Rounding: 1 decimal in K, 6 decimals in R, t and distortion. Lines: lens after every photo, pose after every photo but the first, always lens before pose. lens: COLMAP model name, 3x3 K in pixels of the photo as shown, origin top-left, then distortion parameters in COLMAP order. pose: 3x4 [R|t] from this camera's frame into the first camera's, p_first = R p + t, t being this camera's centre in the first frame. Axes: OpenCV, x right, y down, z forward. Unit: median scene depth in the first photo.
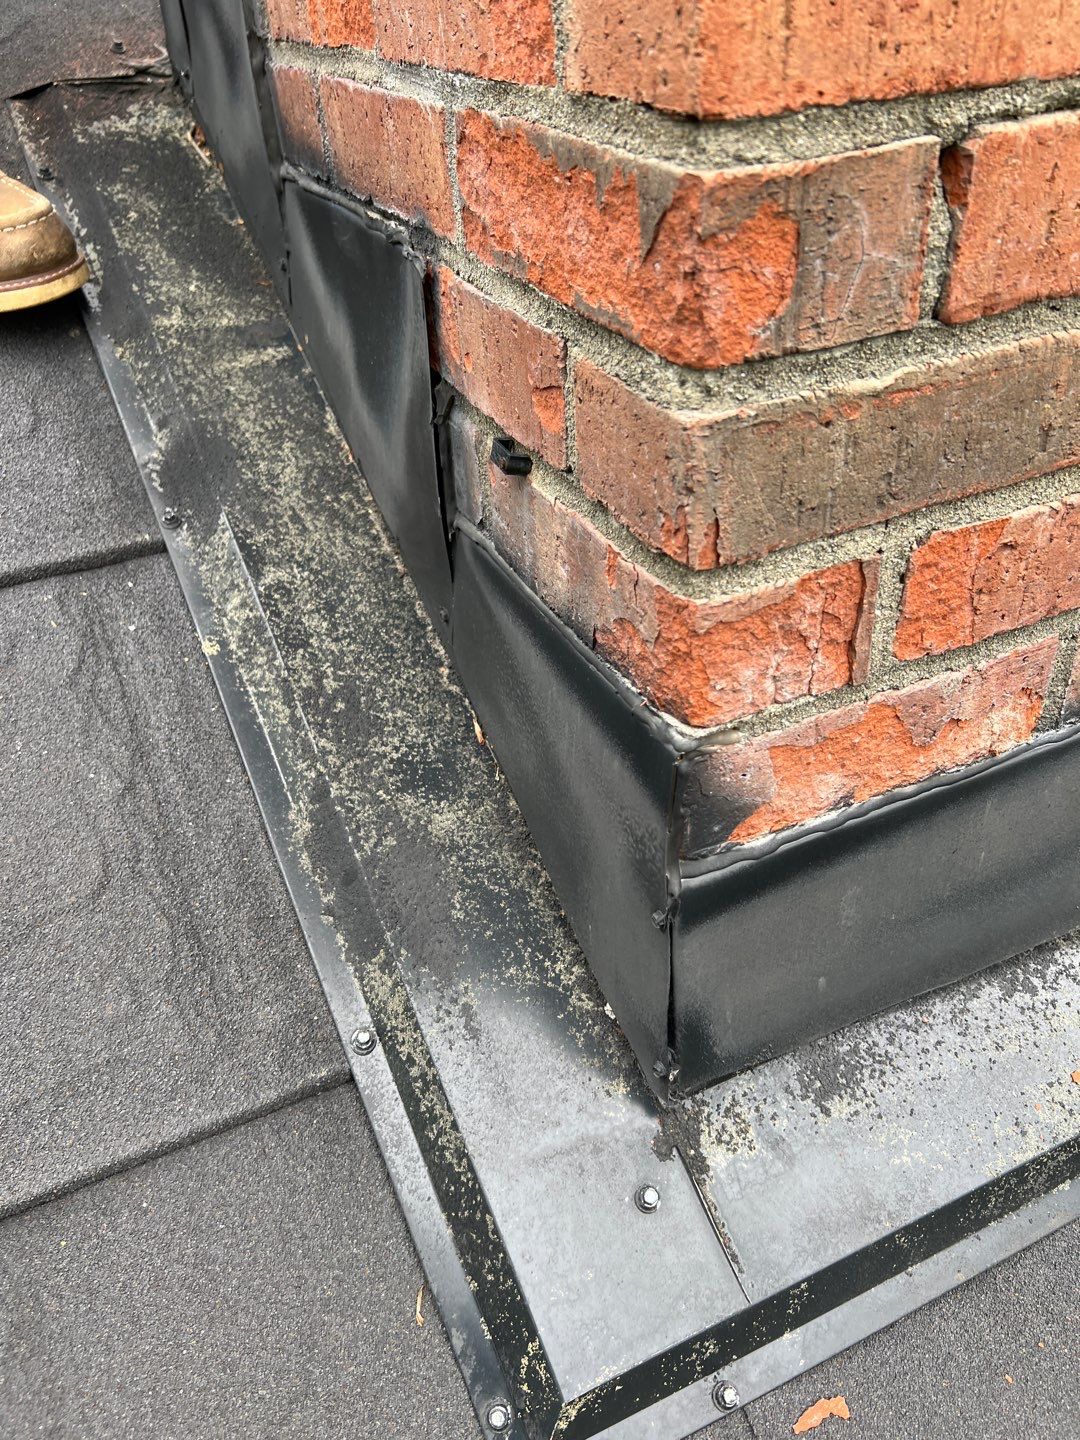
lens RADIAL K [[1154.3, 0, 666.0], [0, 1154.3, 718.1], [0, 0, 1]] dist [0.087956, -0.033683]
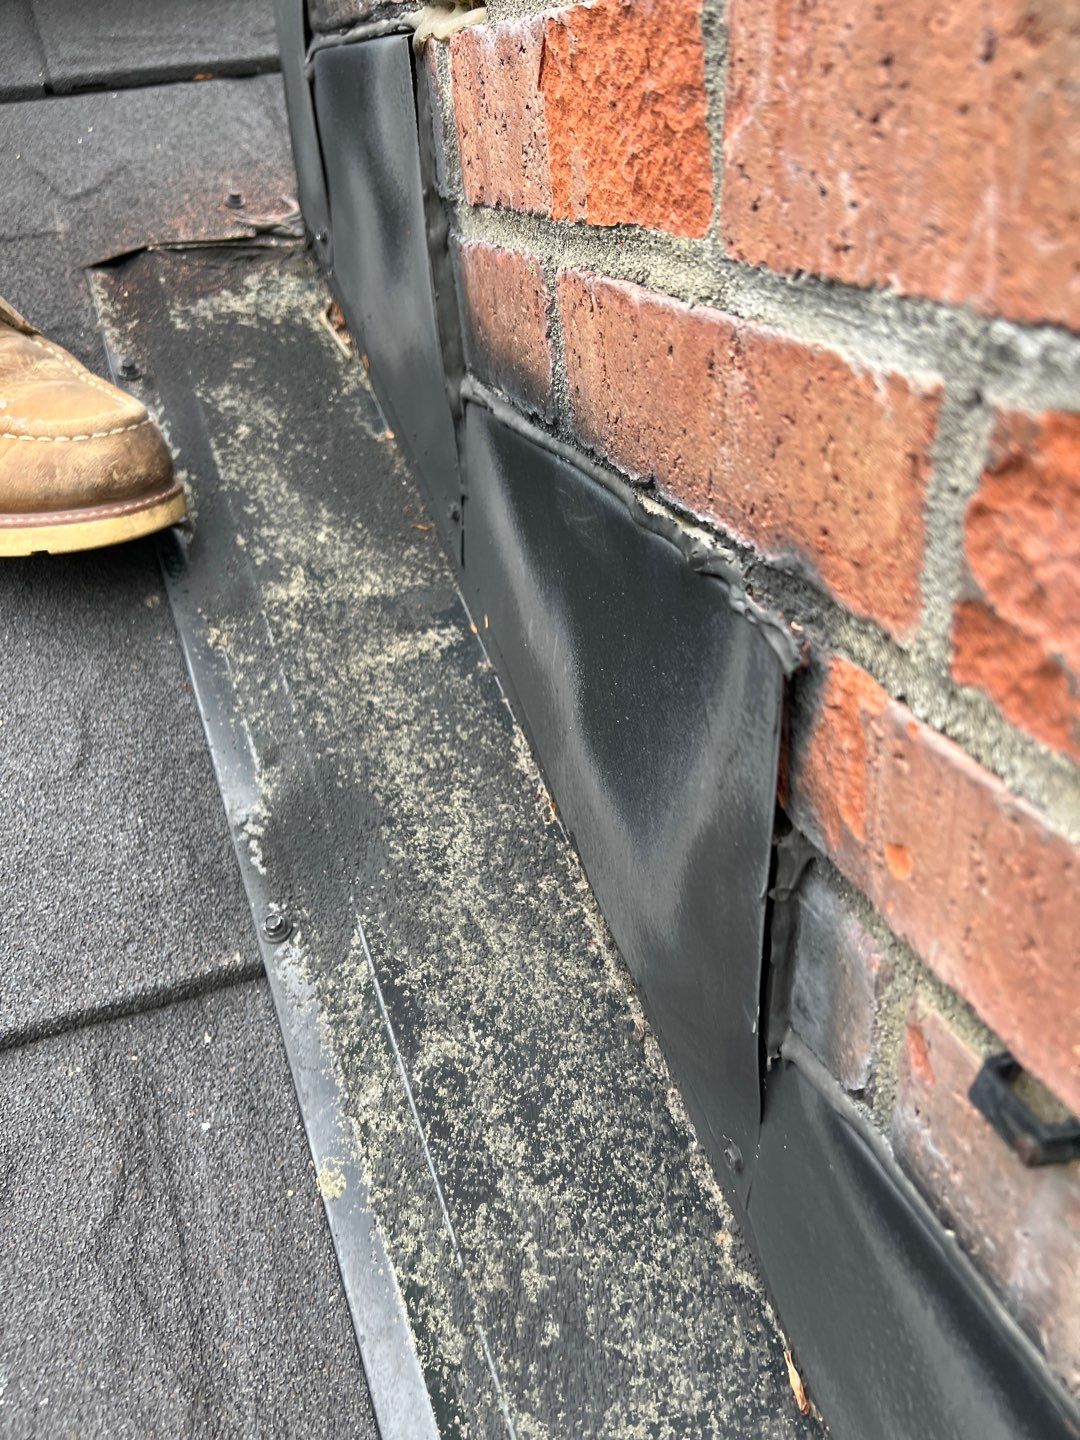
lens RADIAL K [[1067.5, 0, 701.6], [0, 1067.5, 721.5], [0, 0, 1]] dist [0.077577, -0.065422]
pose [[0.999733, 0.012167, -0.019665, -0.184449], [-0.013086, 0.998795, -0.047294, -0.258815], [0.019066, 0.047538, 0.998687, 0.422063]]
